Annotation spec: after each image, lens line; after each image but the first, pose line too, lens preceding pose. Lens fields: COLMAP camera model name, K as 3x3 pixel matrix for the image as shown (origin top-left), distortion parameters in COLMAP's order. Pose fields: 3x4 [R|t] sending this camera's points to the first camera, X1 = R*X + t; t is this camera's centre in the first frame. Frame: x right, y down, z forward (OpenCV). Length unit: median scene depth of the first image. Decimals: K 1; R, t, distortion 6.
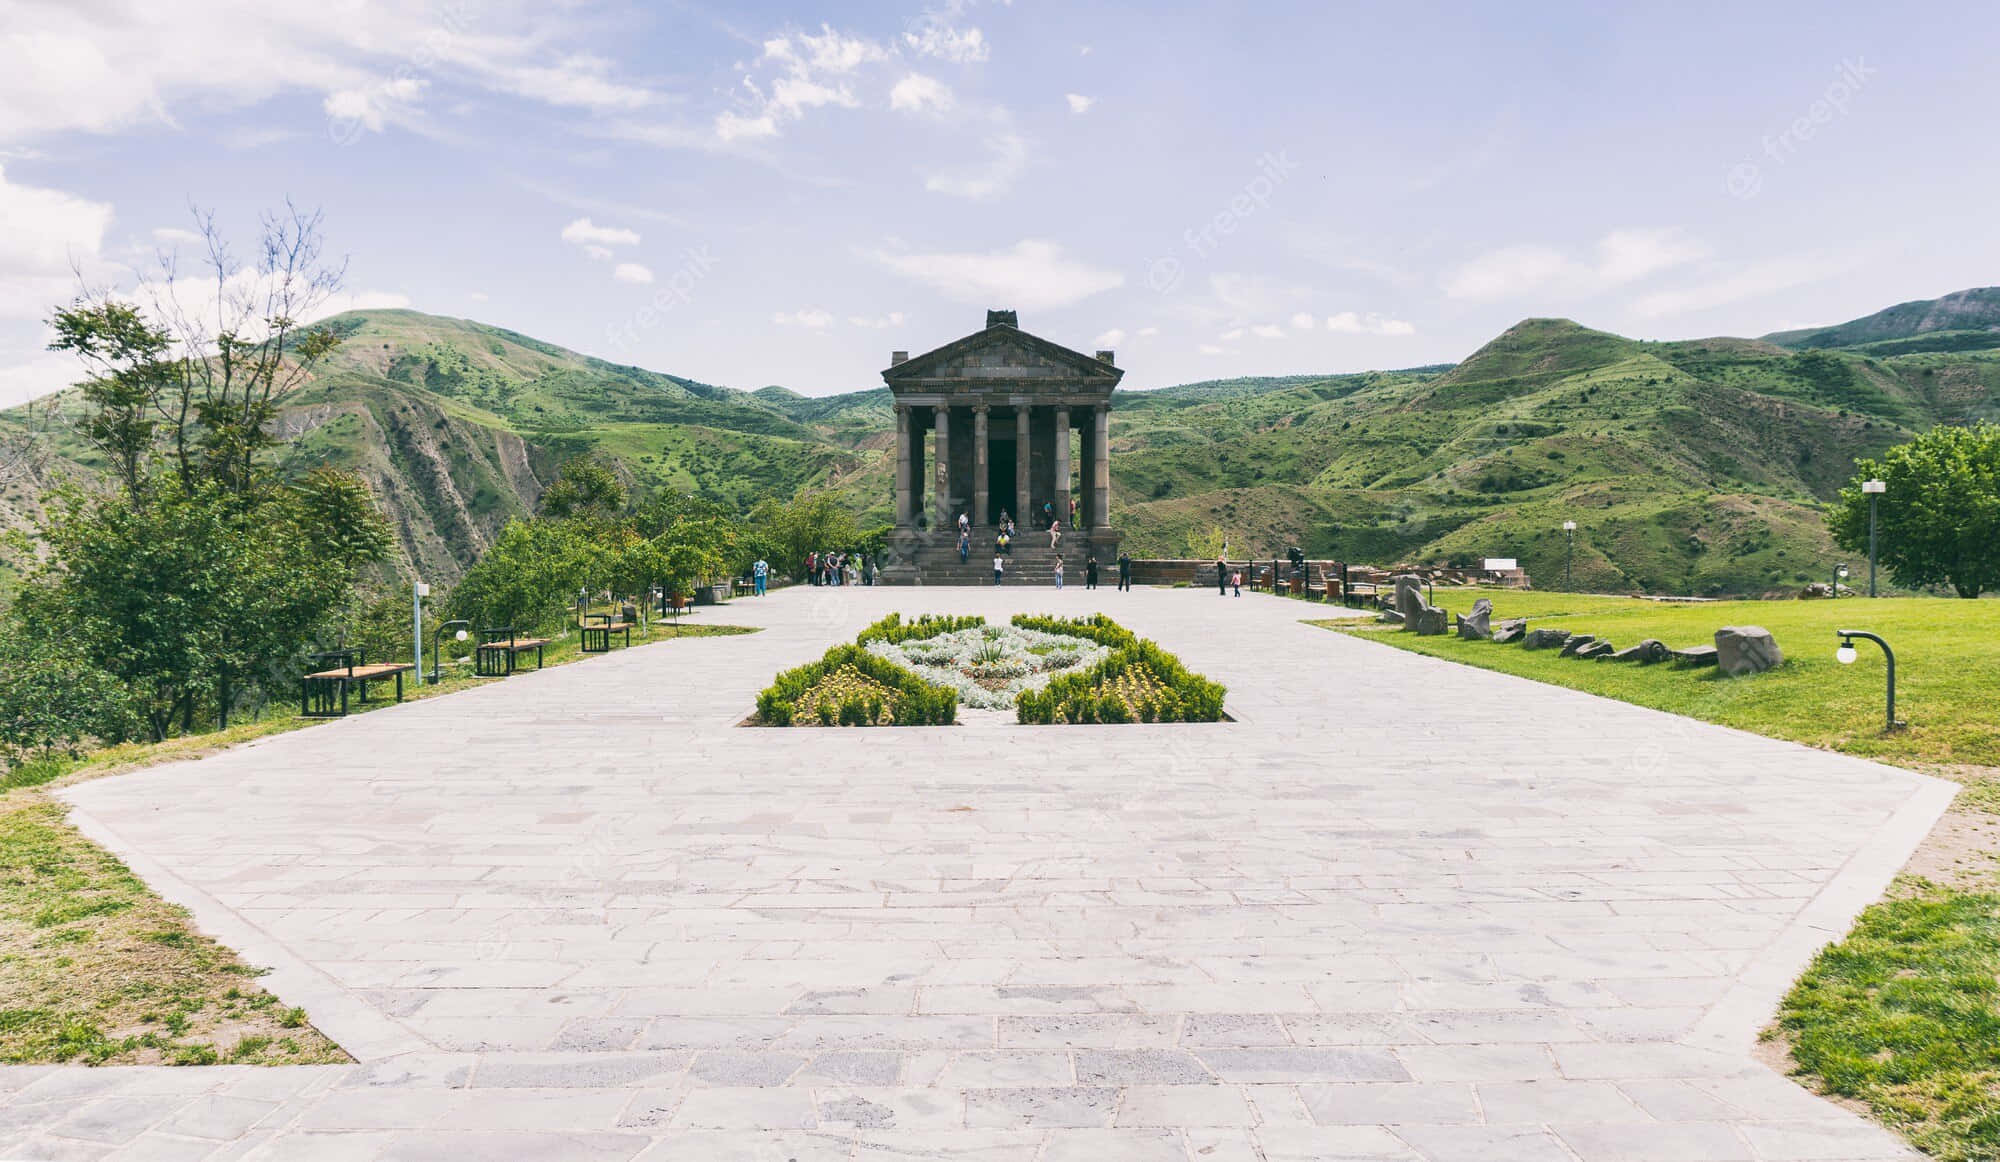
lens RADIAL K [[1415.2, 0, 937.4], [0, 1415.2, 575.8], [0, 0, 1]] dist [0.003332, 0.000686]
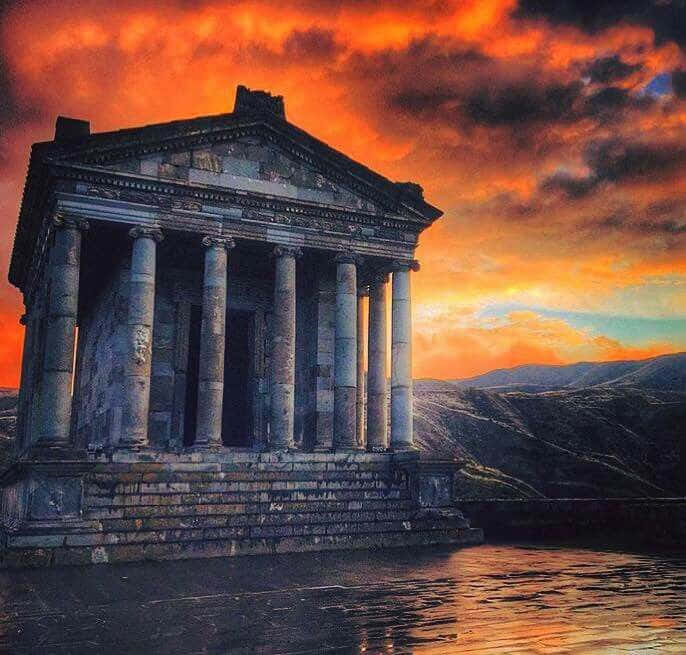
lens RADIAL K [[869.0, 0, 473.5], [0, 869.0, 328.0], [0, 0, 1]] dist [0.007231, 0.061701]
pose [[0.844996, 0.086342, 0.527756, -0.067116], [0.026742, 0.978823, -0.202955, -0.007166], [-0.534103, 0.185609, 0.824793, 0.654966]]
